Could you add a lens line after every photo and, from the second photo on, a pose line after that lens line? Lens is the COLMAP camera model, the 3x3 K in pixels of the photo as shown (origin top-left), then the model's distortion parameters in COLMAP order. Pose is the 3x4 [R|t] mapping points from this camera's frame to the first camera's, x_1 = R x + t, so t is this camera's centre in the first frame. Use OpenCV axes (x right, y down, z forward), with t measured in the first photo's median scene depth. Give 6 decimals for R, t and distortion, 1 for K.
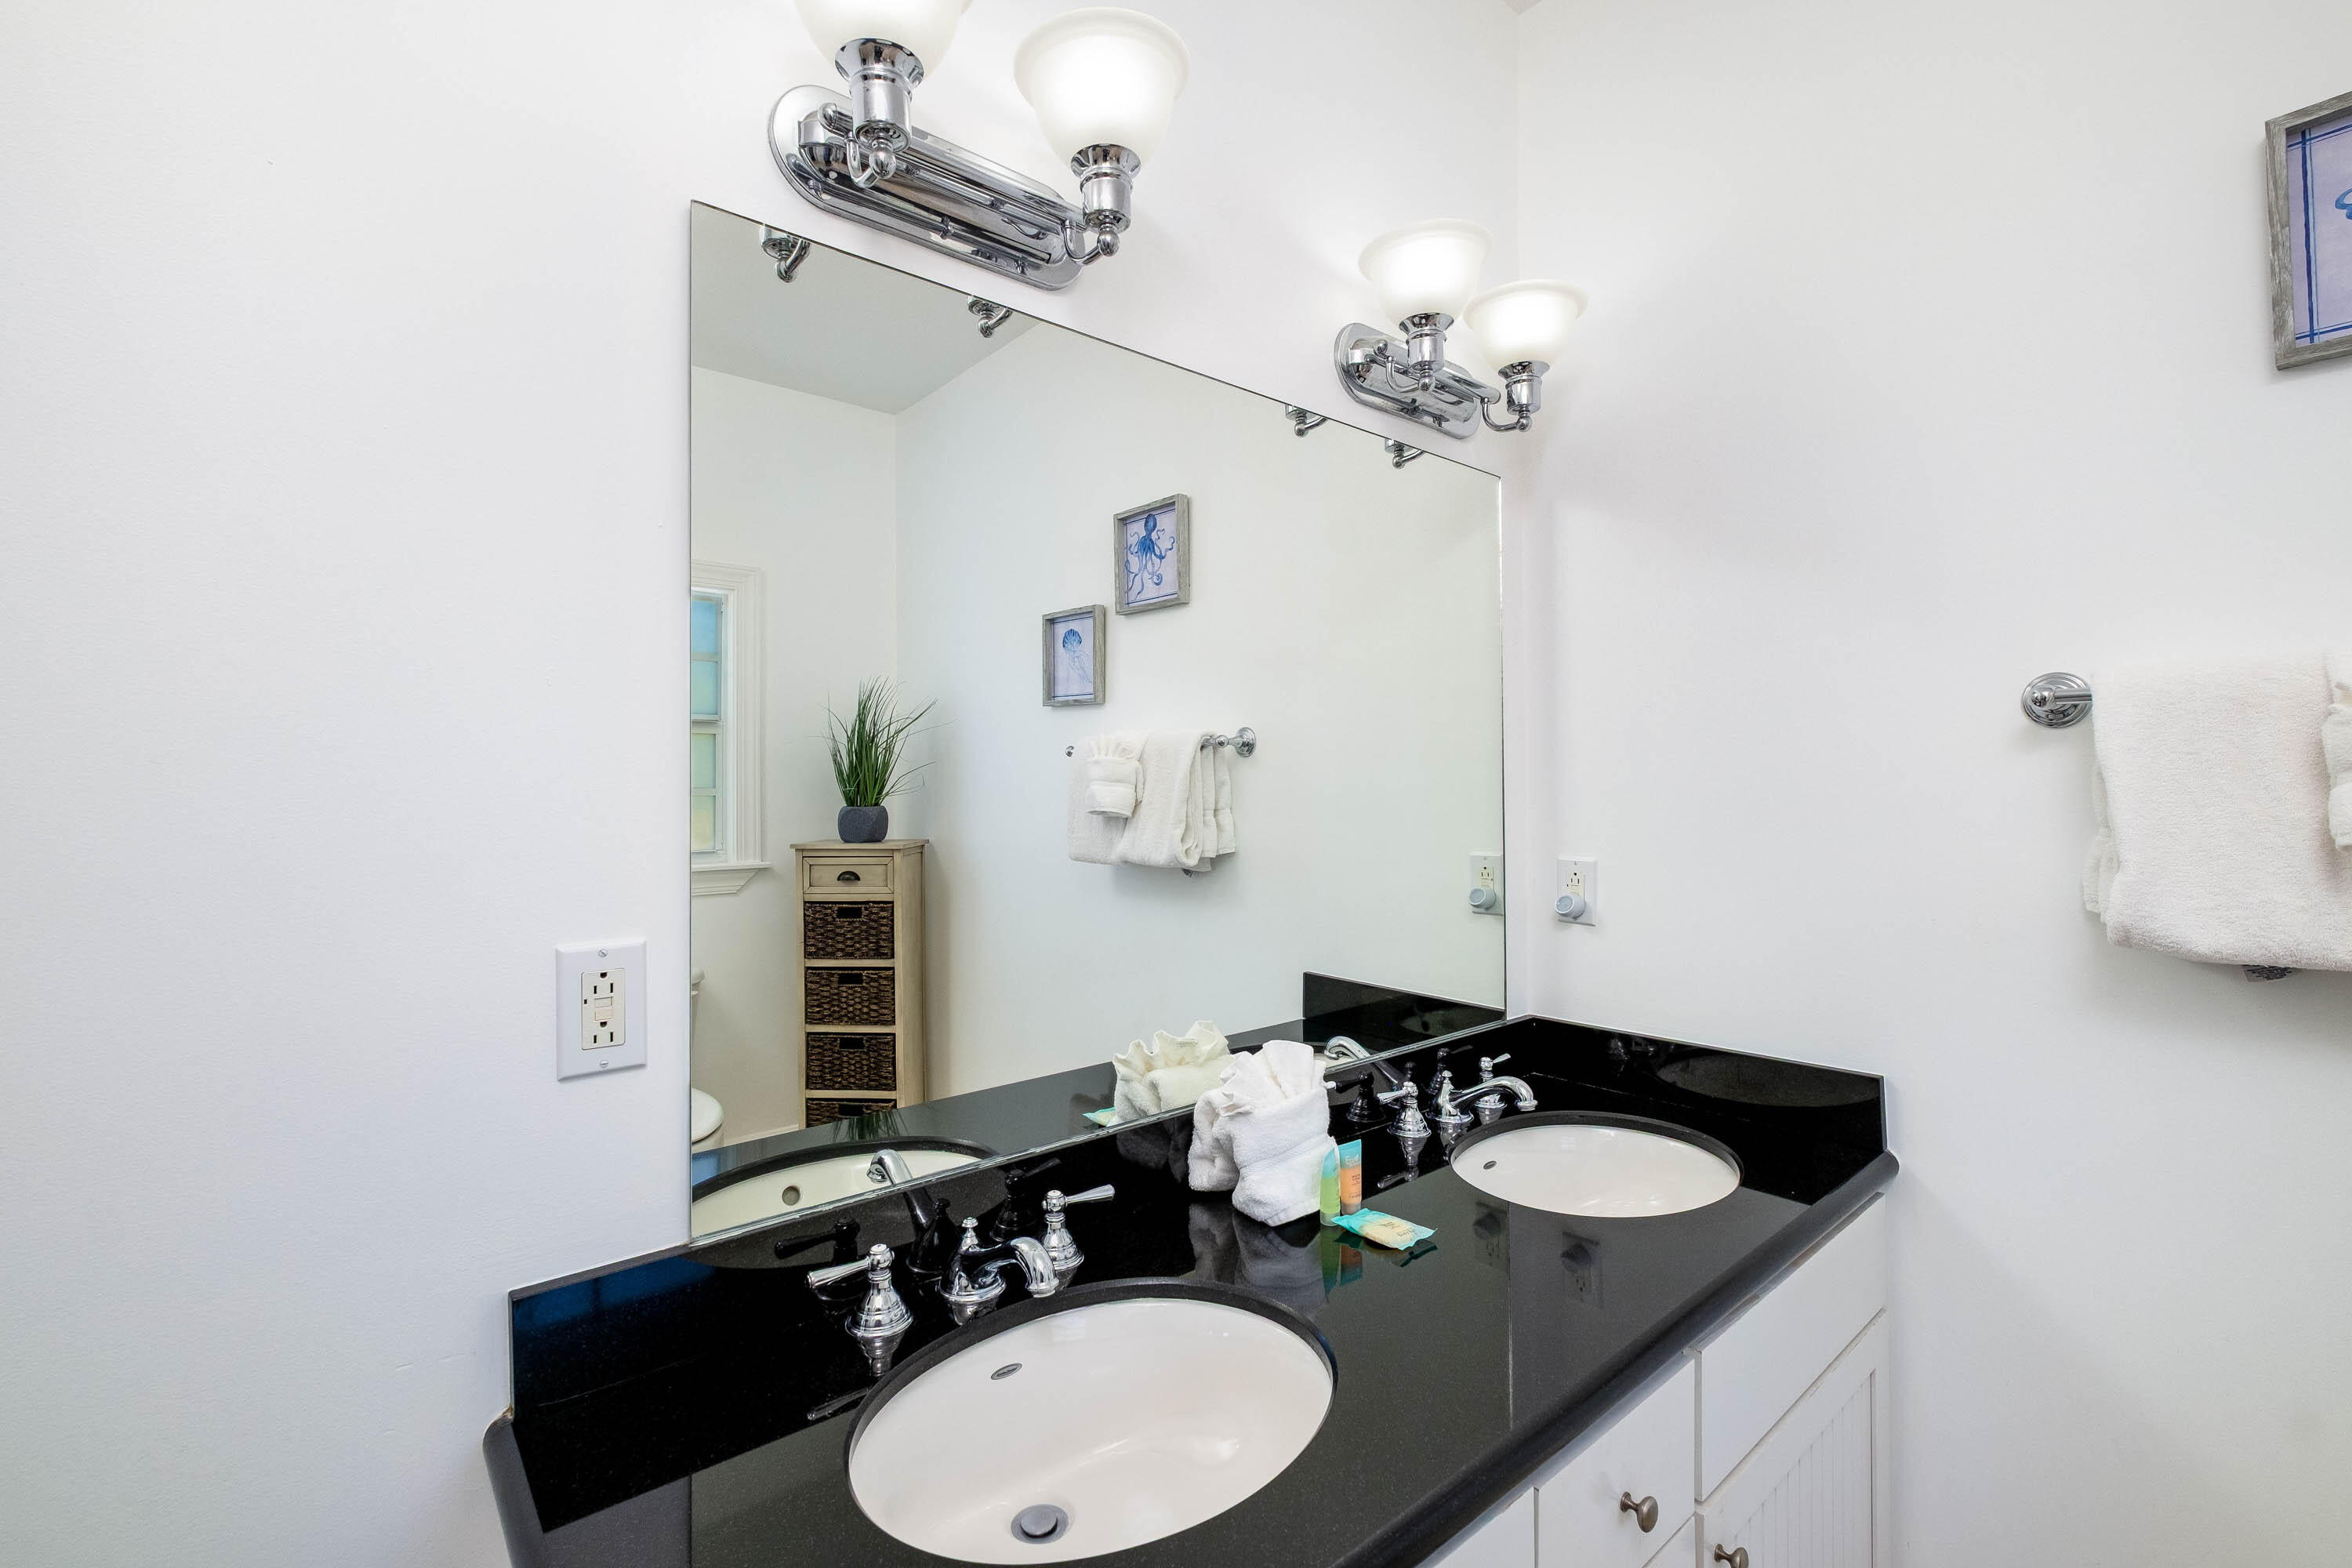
lens RADIAL K [[1016.3, 0, 1176.0], [0, 1016.3, 784.0], [0, 0, 1]] dist [0.001958, -0.000061]
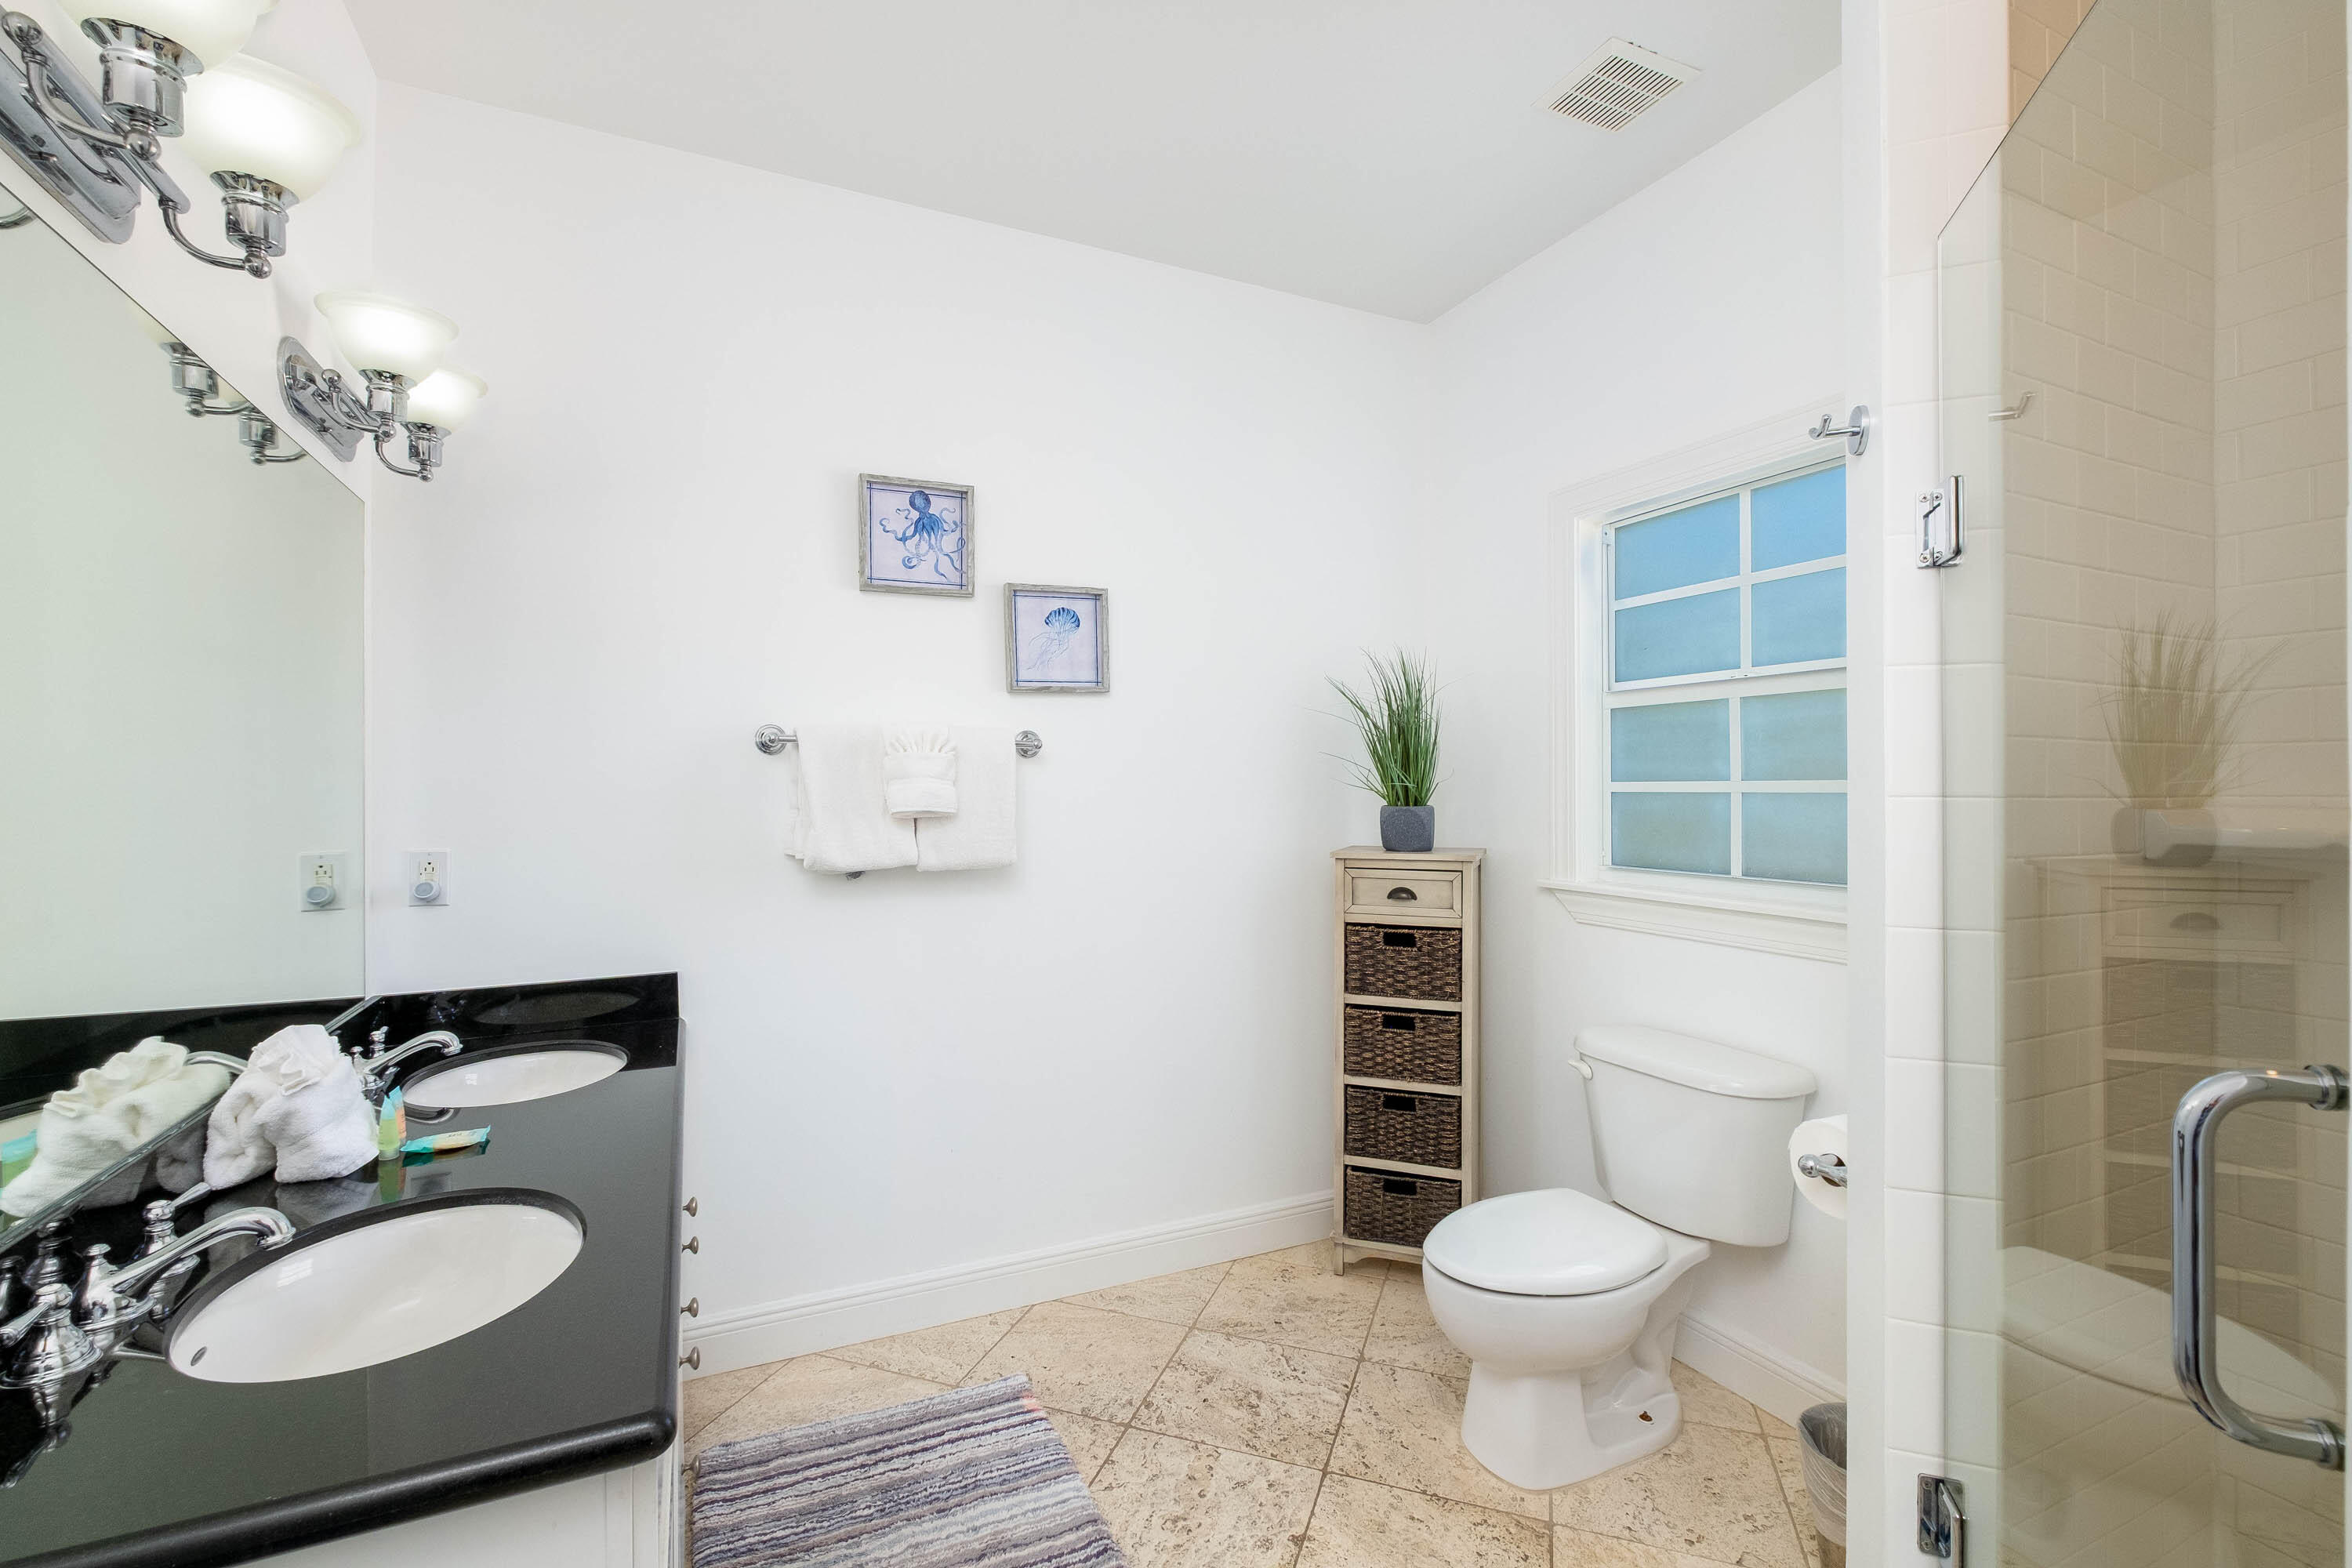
lens RADIAL K [[1016.3, 0, 1176.0], [0, 1016.3, 784.0], [0, 0, 1]] dist [0.001958, -0.000061]
pose [[0.262036, 0.003342, 0.965052, -0.745916], [0.000011, 0.999994, -0.003466, 0.005548], [-0.965058, 0.000919, 0.262035, -0.181502]]
